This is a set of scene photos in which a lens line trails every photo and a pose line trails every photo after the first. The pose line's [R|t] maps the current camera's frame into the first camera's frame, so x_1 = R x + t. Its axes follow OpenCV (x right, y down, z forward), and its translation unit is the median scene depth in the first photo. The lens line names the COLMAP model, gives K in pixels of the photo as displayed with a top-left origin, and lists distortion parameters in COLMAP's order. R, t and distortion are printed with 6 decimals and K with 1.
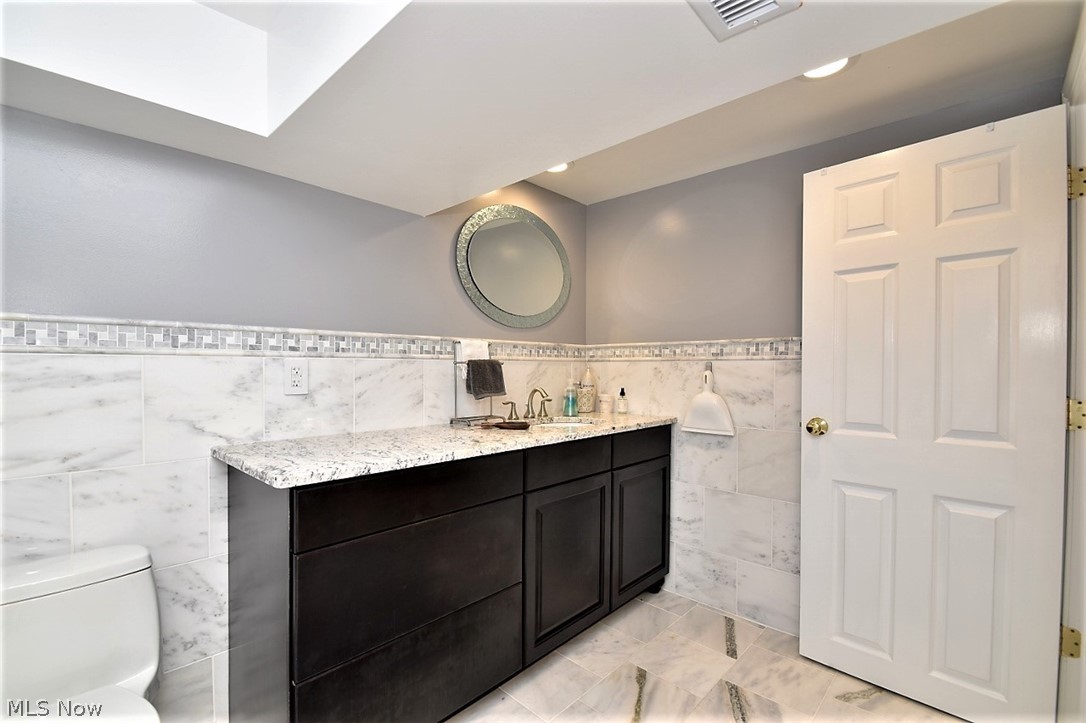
lens RADIAL K [[447.8, 0, 542.1], [0, 447.8, 372.6], [0, 0, 1]] dist [-0.000095, -0.000021]
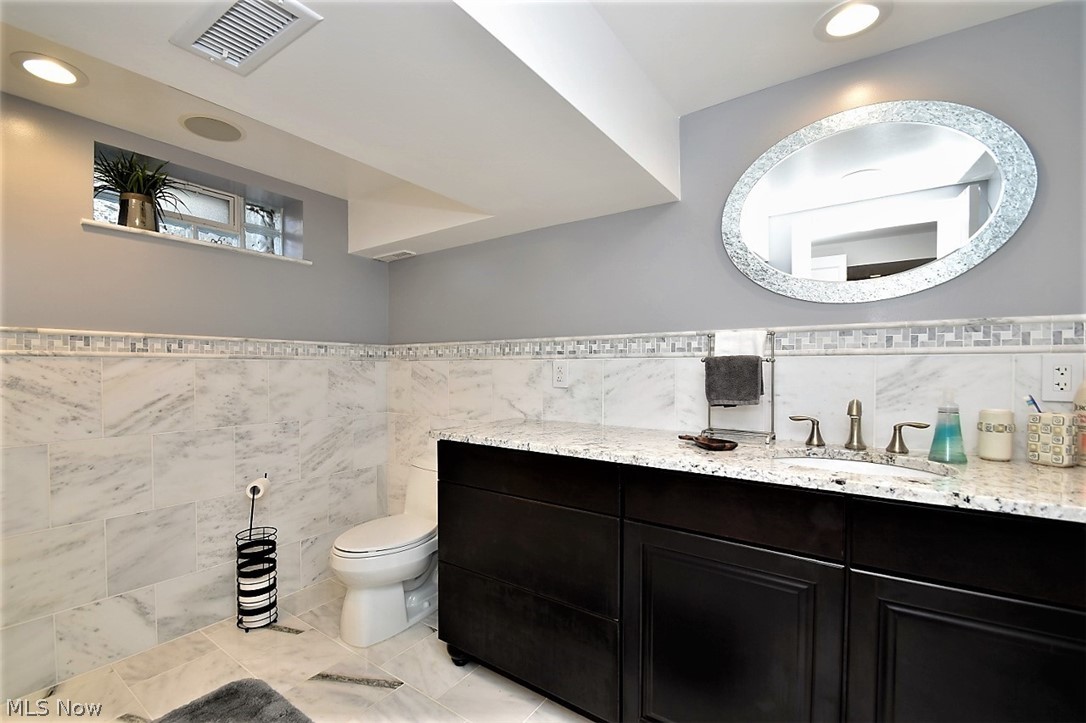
lens RADIAL K [[476.9, 0, 542.1], [0, 476.9, 373.7], [0, 0, 1]] dist [0.000077, -0.000084]
pose [[0.163562, 0.010166, -0.986481, 0.763581], [-0.010063, 0.999912, 0.008636, -0.002919], [0.986482, 0.008515, 0.163650, 0.672042]]
